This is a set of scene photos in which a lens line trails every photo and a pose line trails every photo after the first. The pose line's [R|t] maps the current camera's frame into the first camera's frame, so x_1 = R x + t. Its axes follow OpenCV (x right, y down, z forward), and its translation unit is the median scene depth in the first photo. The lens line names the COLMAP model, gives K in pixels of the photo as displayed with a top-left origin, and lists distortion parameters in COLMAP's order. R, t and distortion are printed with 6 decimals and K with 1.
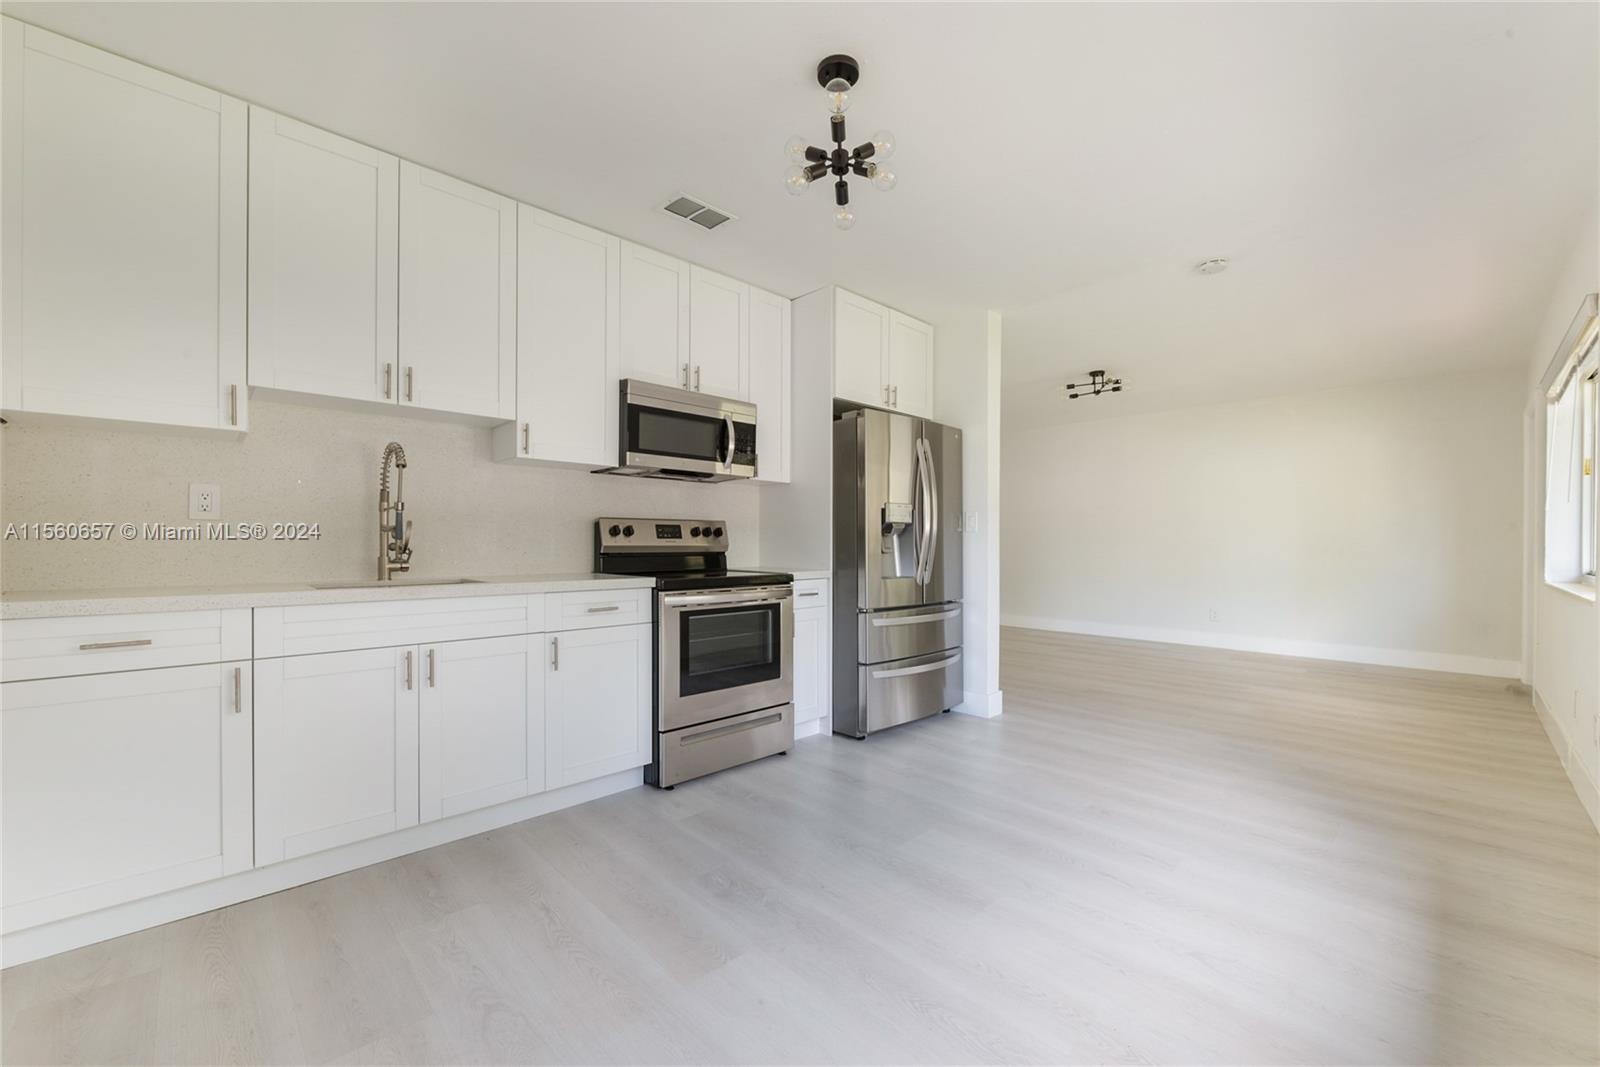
lens RADIAL K [[644.4, 0, 798.6], [0, 644.4, 541.7], [0, 0, 1]] dist [0.004252, 0.001149]
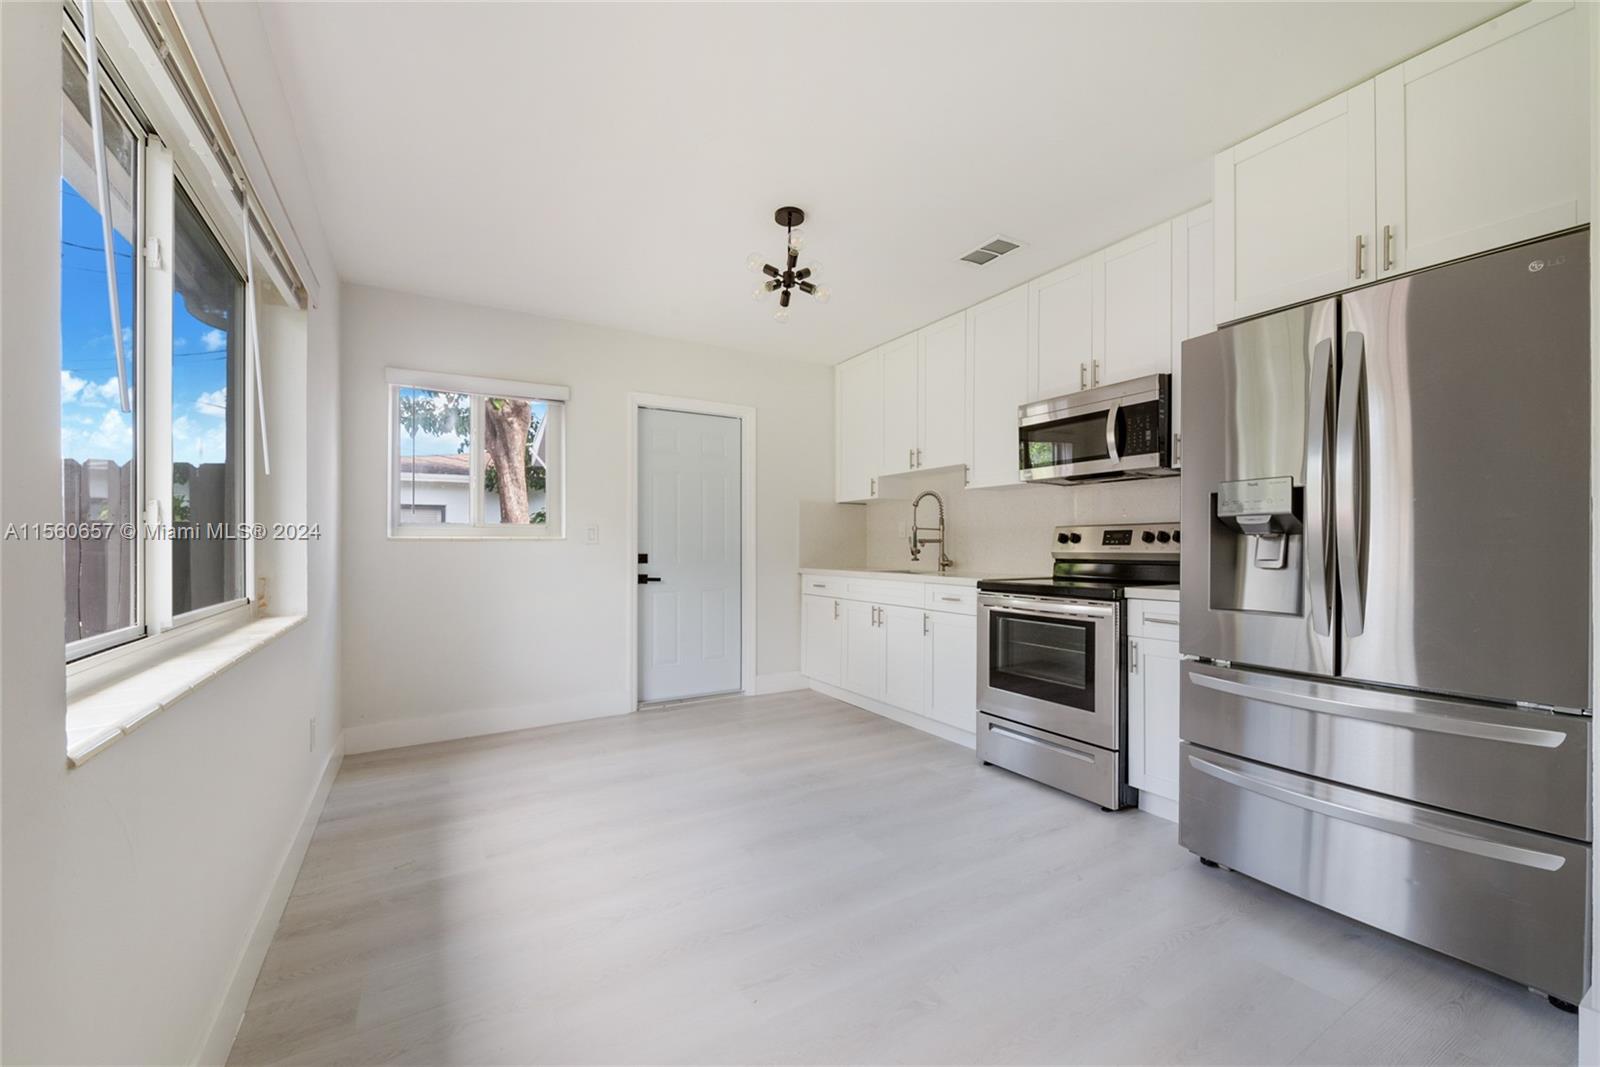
lens RADIAL K [[644.4, 0, 799.7], [0, 644.4, 541.7], [0, 0, 1]] dist [0.004252, 0.001149]
pose [[-0.234859, -0.011398, -0.971963, 0.819442], [-0.000304, 0.999932, -0.011653, 0.001478], [0.972029, -0.002442, -0.234847, 0.778132]]
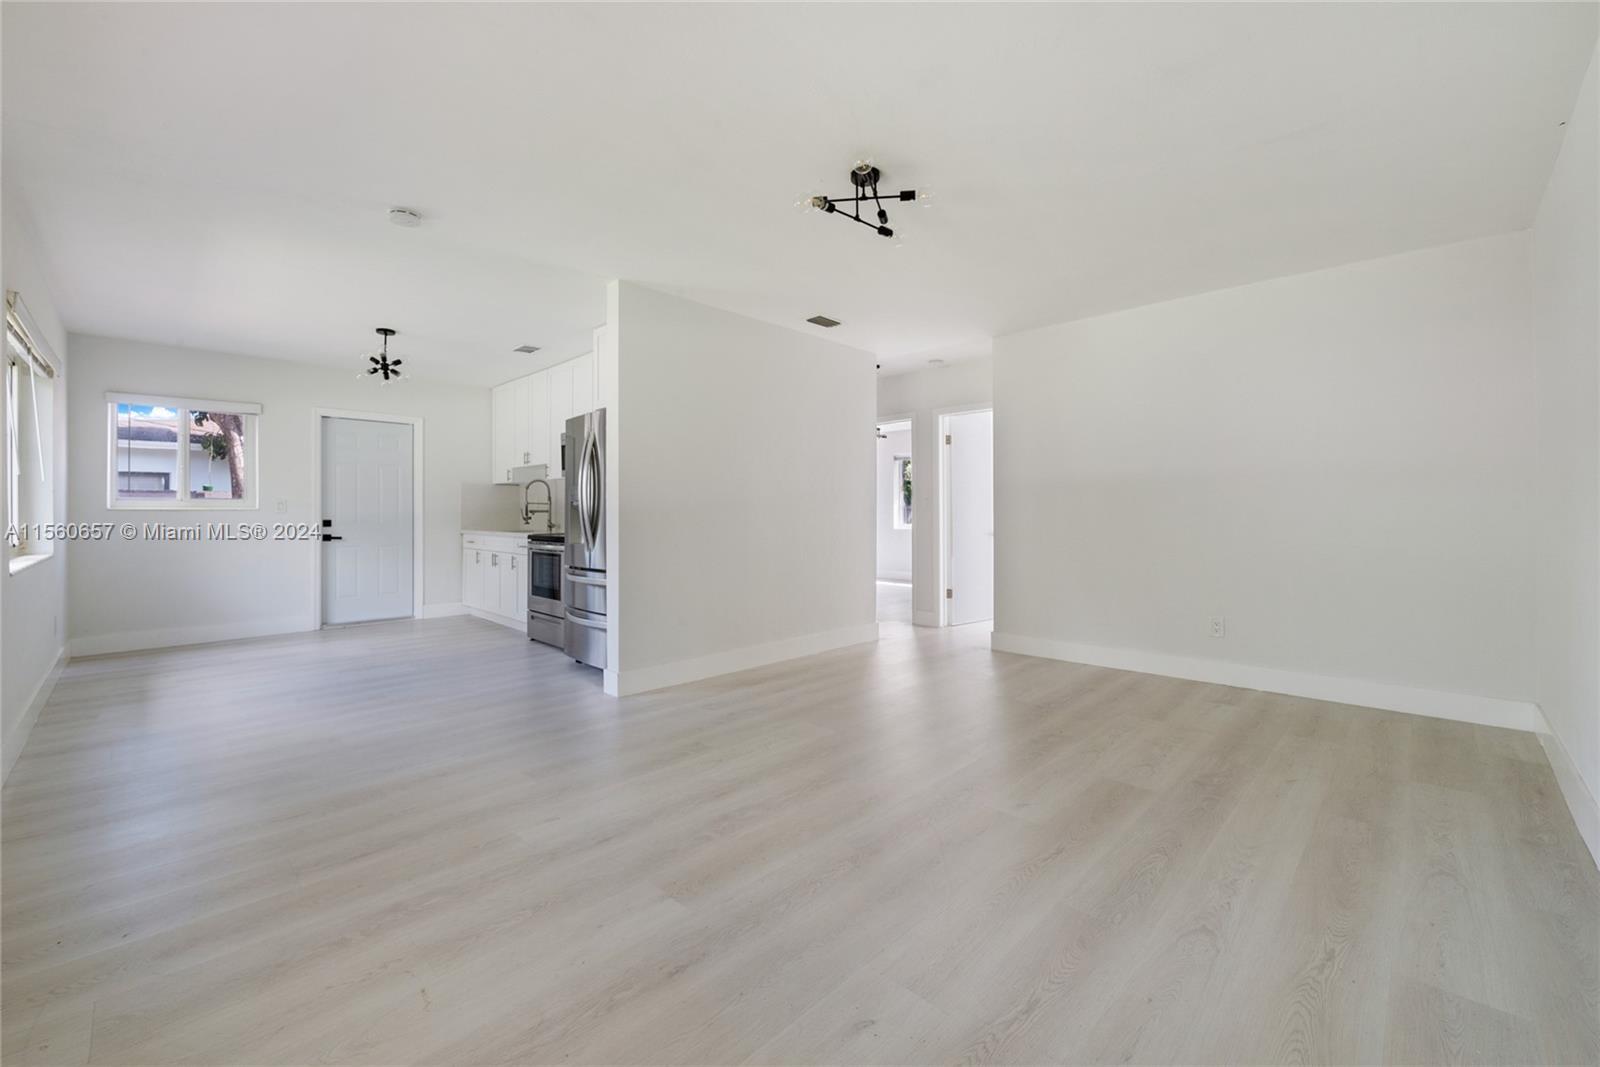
lens RADIAL K [[644.4, 0, 783.1], [0, 644.4, 512.0], [0, 0, 1]] dist [0.004252, 0.001149]
pose [[0.013266, -0.008942, -0.999872, 1.488402], [-0.000311, 0.999960, -0.008947, 0.004359], [0.999912, 0.000429, 0.013263, 1.437594]]
